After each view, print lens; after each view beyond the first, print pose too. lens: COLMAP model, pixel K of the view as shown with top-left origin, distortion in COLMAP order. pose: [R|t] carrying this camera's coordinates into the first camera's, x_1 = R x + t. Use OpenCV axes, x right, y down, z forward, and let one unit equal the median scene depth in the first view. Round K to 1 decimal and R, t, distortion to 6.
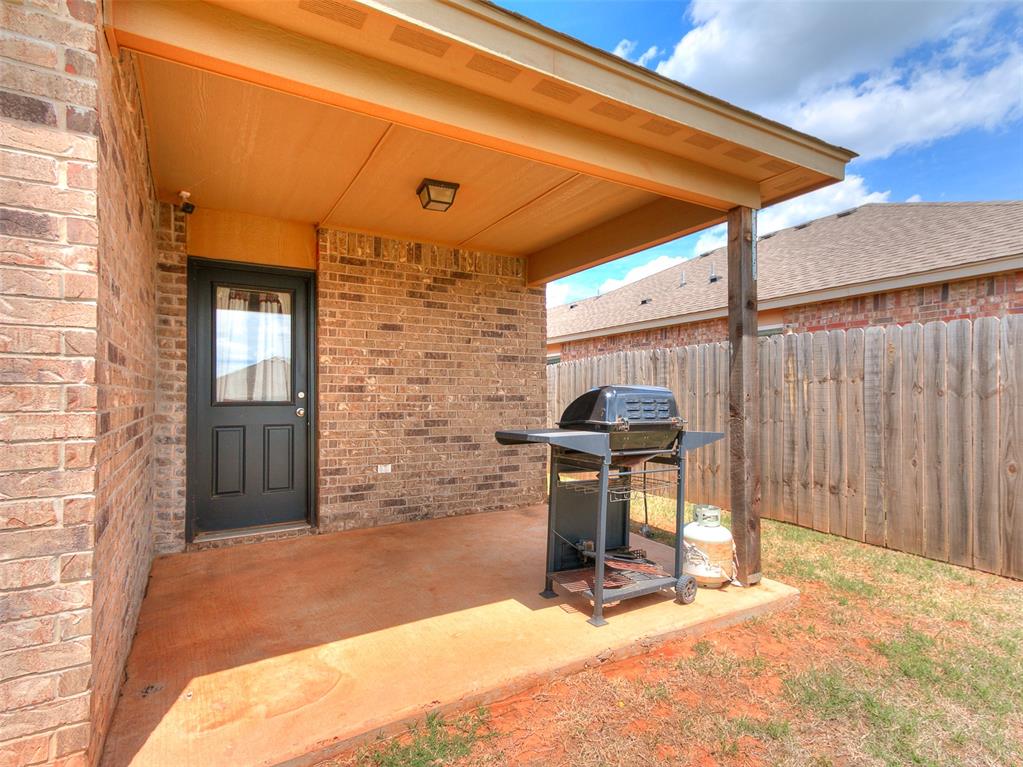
lens RADIAL K [[516.6, 0, 511.5], [0, 516.6, 383.5], [0, 0, 1]] dist [0.000010, -0.000035]
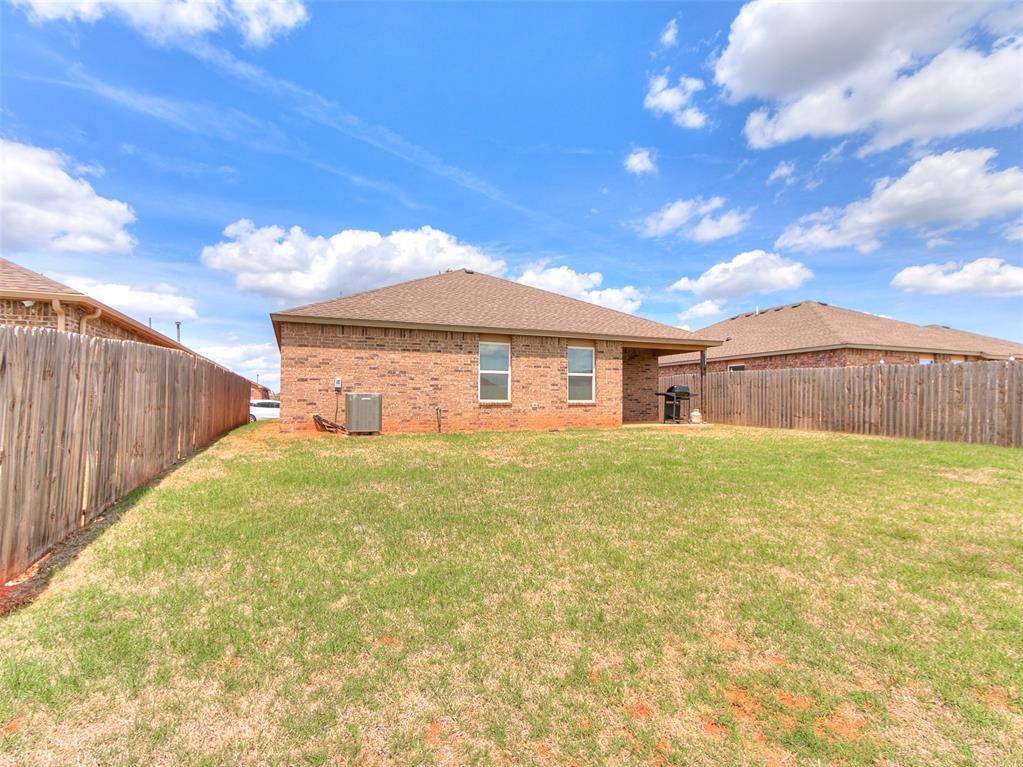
lens RADIAL K [[516.6, 0, 511.5], [0, 516.6, 383.5], [0, 0, 1]] dist [0.000010, -0.000035]
pose [[0.989235, 0.001050, -0.146329, -0.671332], [-0.002500, 0.999950, -0.009727, 0.041888], [0.146311, 0.009988, 0.989188, -4.292672]]
